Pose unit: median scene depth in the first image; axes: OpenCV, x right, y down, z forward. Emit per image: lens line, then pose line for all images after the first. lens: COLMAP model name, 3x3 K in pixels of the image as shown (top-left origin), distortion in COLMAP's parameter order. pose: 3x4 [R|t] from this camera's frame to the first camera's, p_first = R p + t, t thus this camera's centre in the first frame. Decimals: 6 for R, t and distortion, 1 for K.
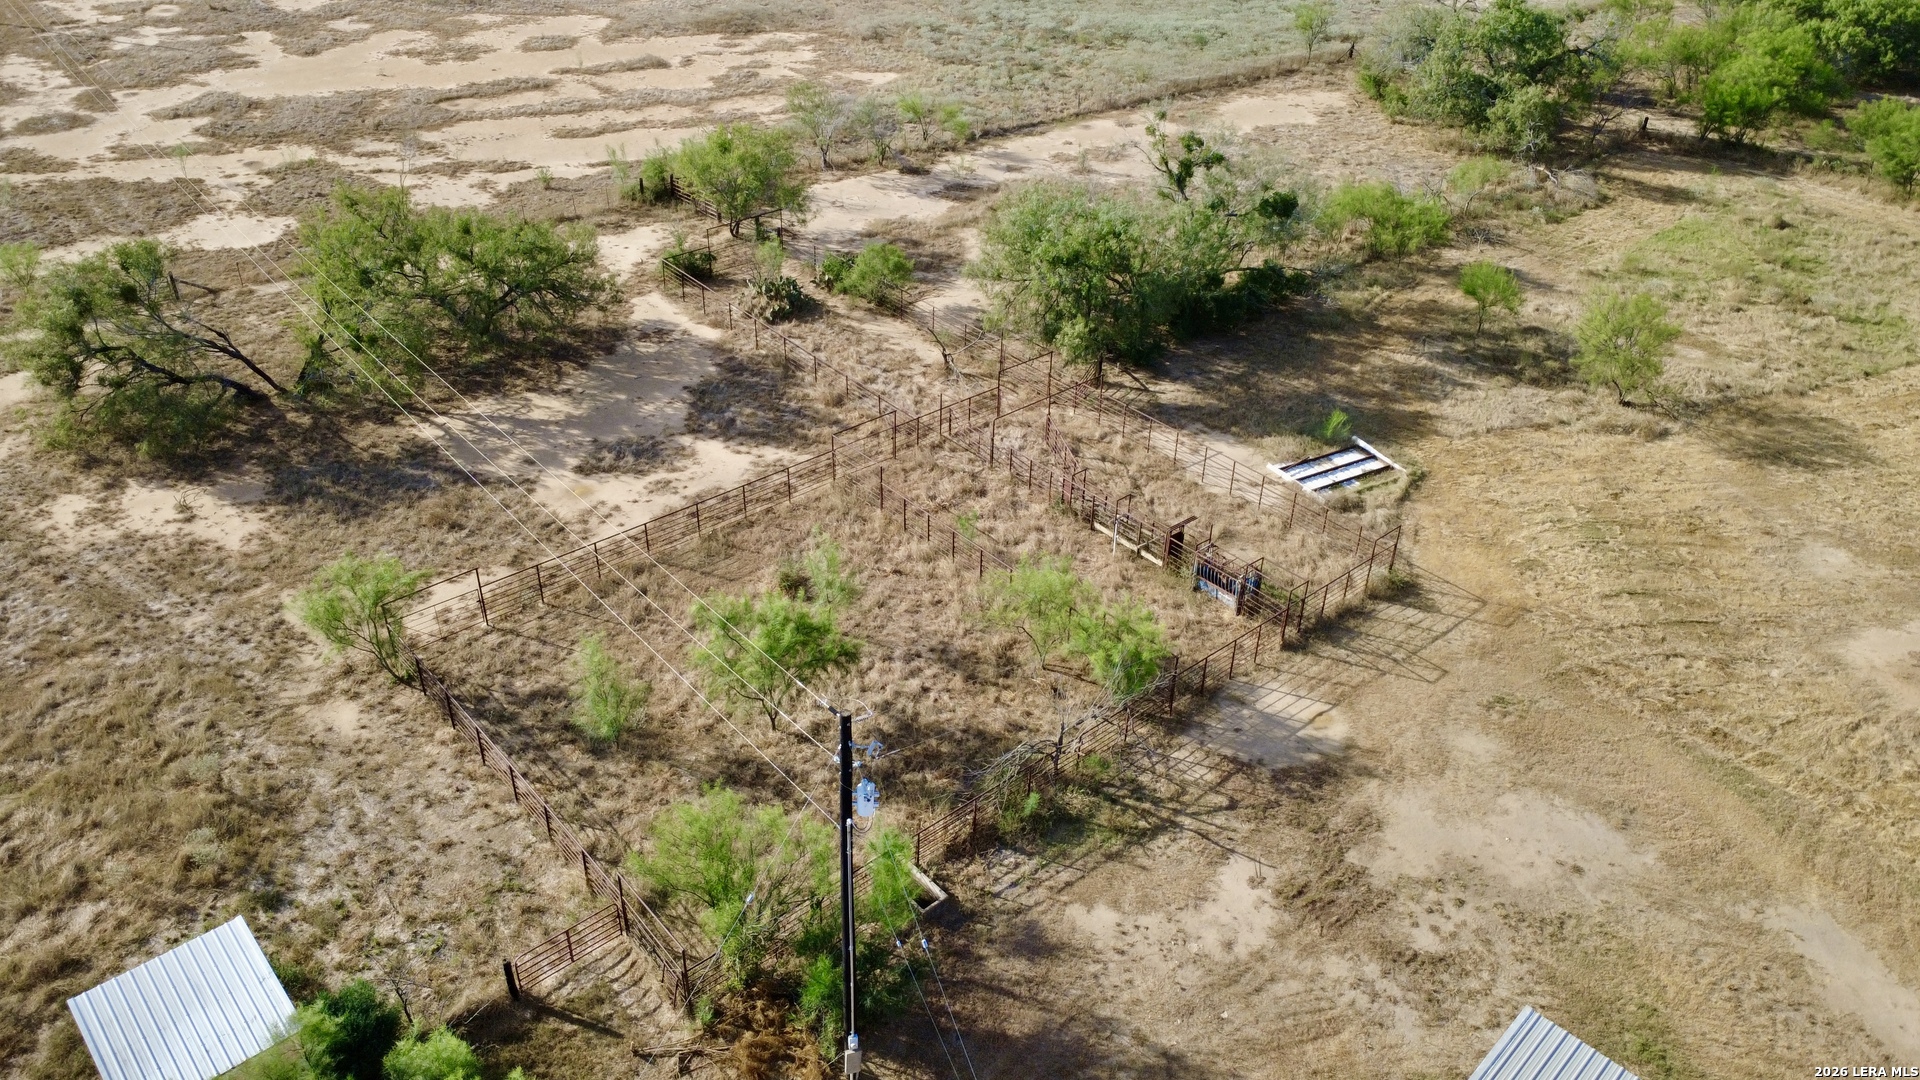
lens RADIAL K [[1389.5, 0, 960.0], [0, 1389.5, 540.0], [0, 0, 1]] dist [-0.006012, 0.011783]
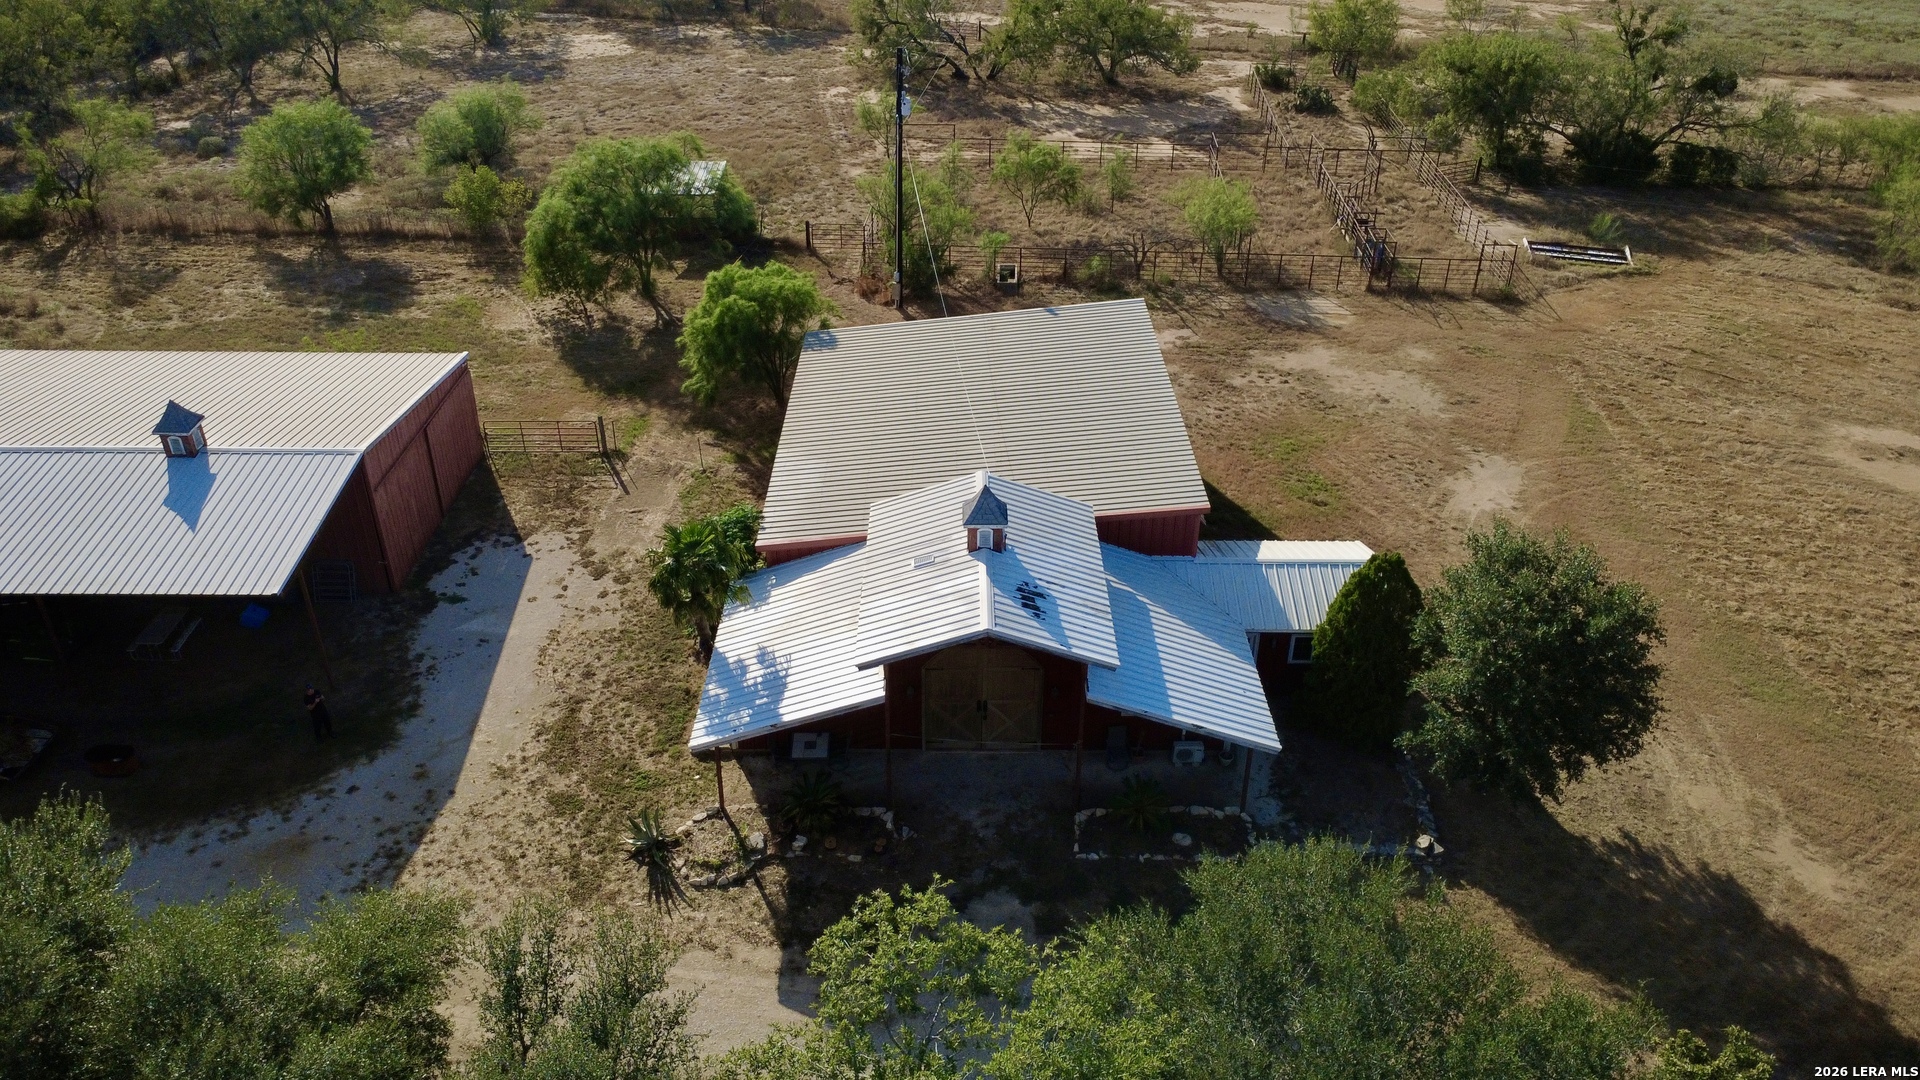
lens RADIAL K [[1389.5, 0, 960.0], [0, 1389.5, 540.0], [0, 0, 1]] dist [-0.006012, 0.011783]
pose [[0.714583, 0.346460, -0.607731, 0.716459], [-0.379557, 0.921772, 0.079200, 0.289287], [0.587630, 0.174074, 0.790183, -0.218813]]
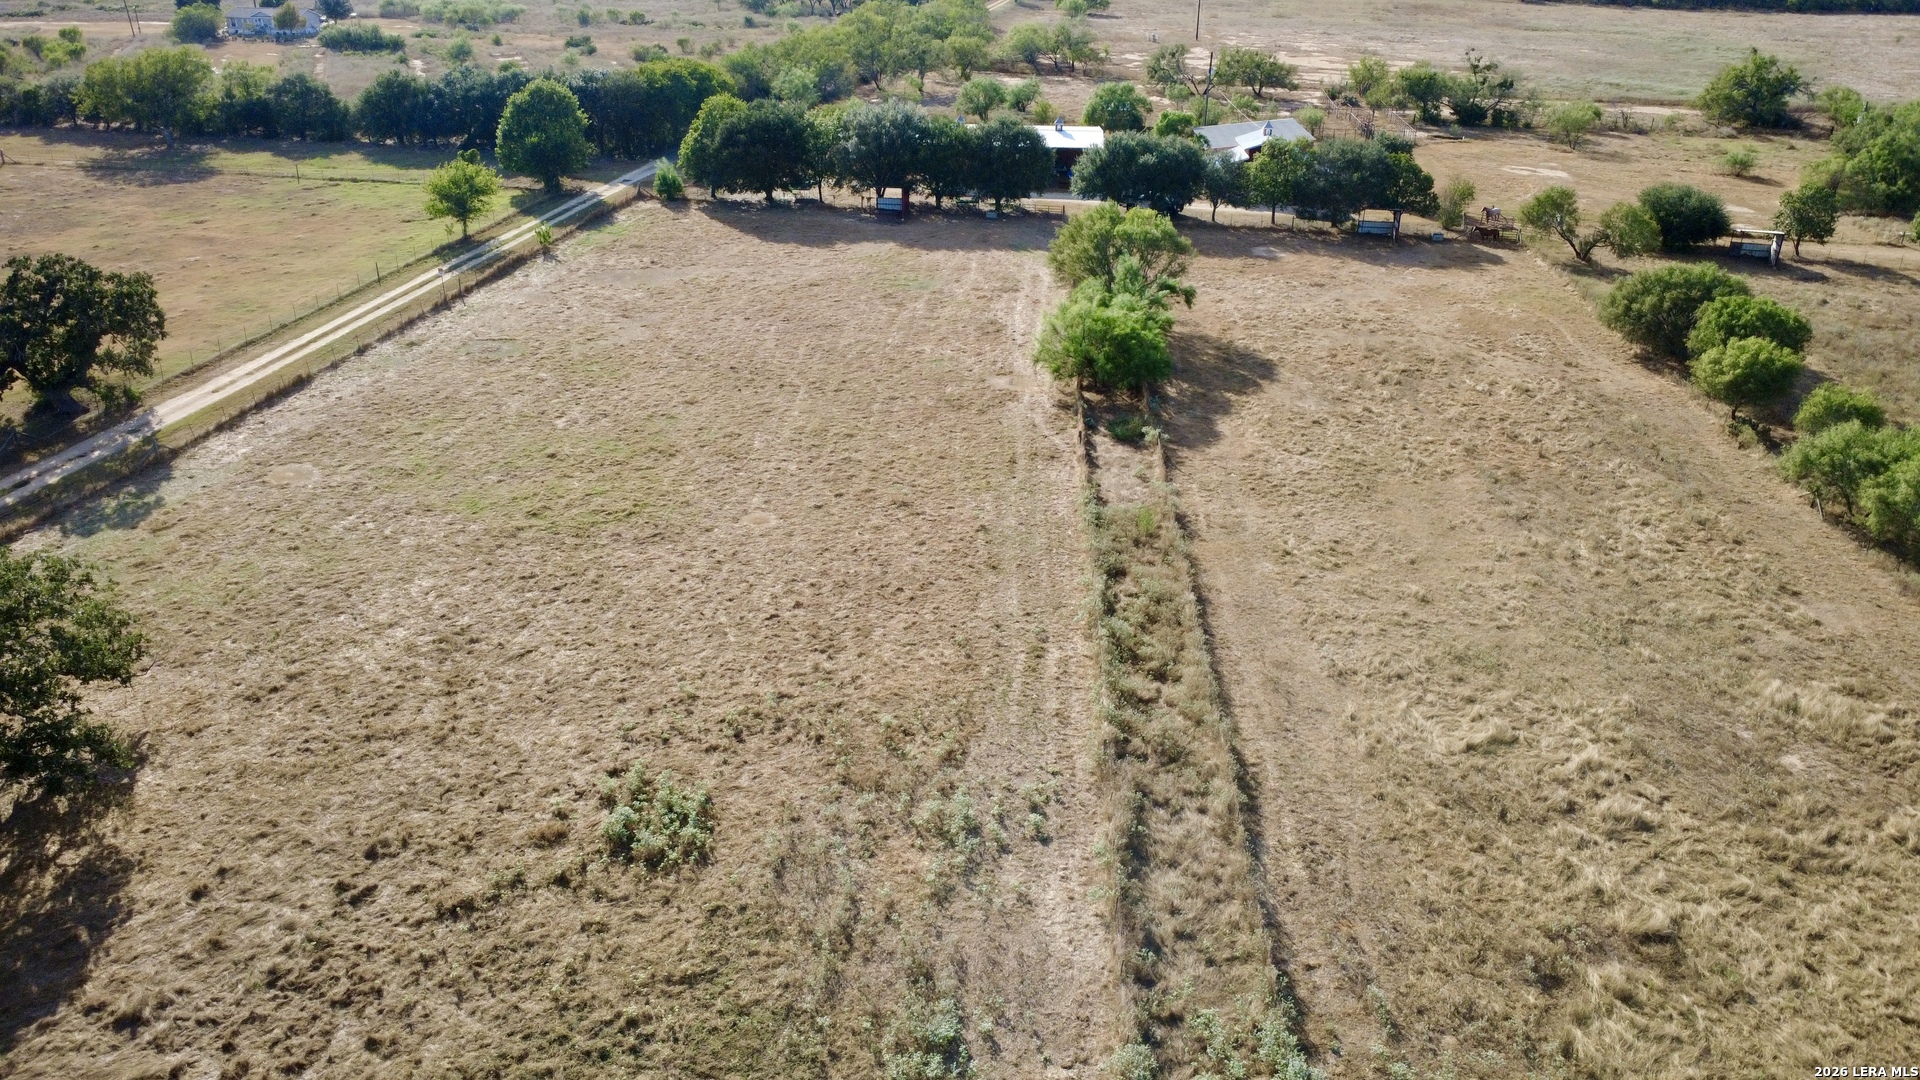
lens RADIAL K [[1389.5, 0, 960.0], [0, 1389.5, 540.0], [0, 0, 1]] dist [-0.006012, 0.011783]
pose [[0.681843, 0.300819, -0.666782, 1.966609], [-0.403386, 0.915030, 0.000319, 1.279399], [0.610221, 0.268753, 0.745253, -1.875803]]
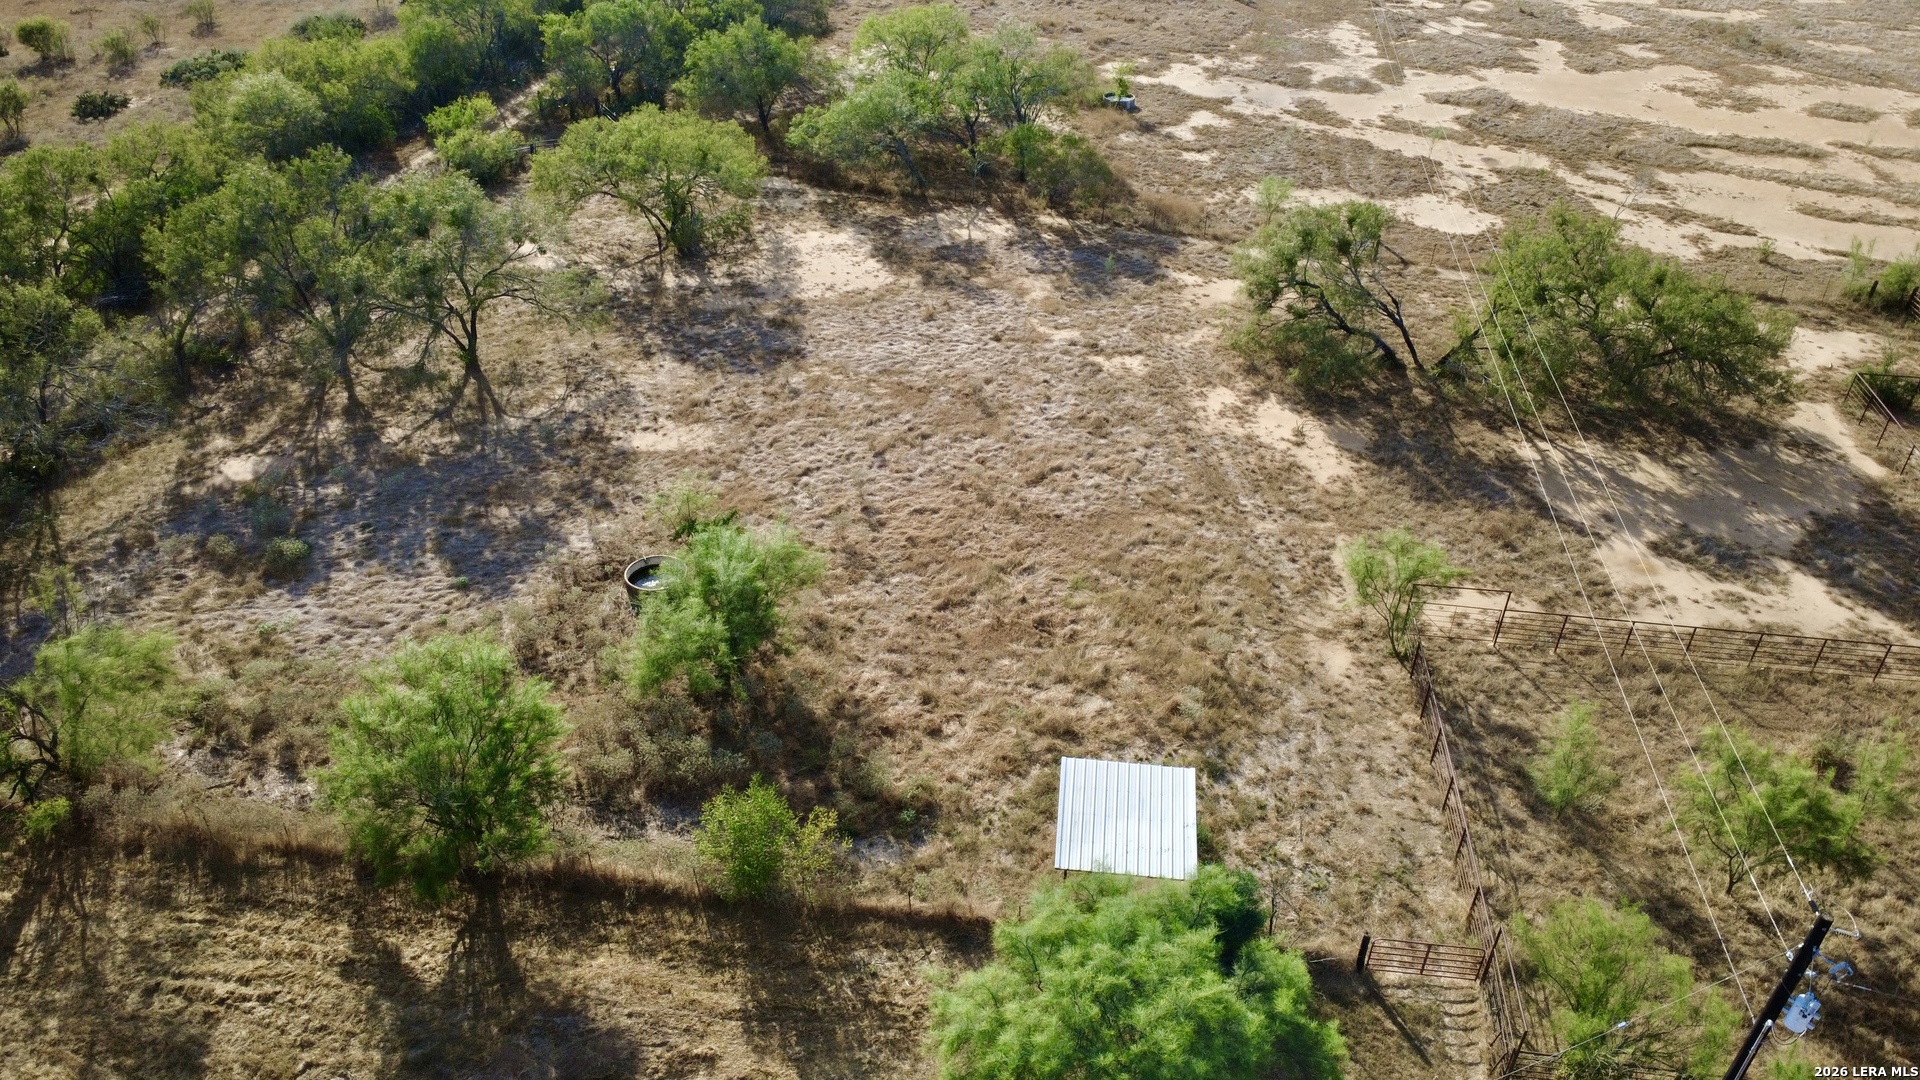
lens RADIAL K [[1389.5, 0, 960.0], [0, 1389.5, 540.0], [0, 0, 1]] dist [-0.006012, 0.011783]
pose [[0.666922, 0.410925, -0.621575, 0.000412], [-0.415988, 0.897418, 0.146949, 0.003753], [0.618198, 0.160565, 0.769448, -0.033739]]
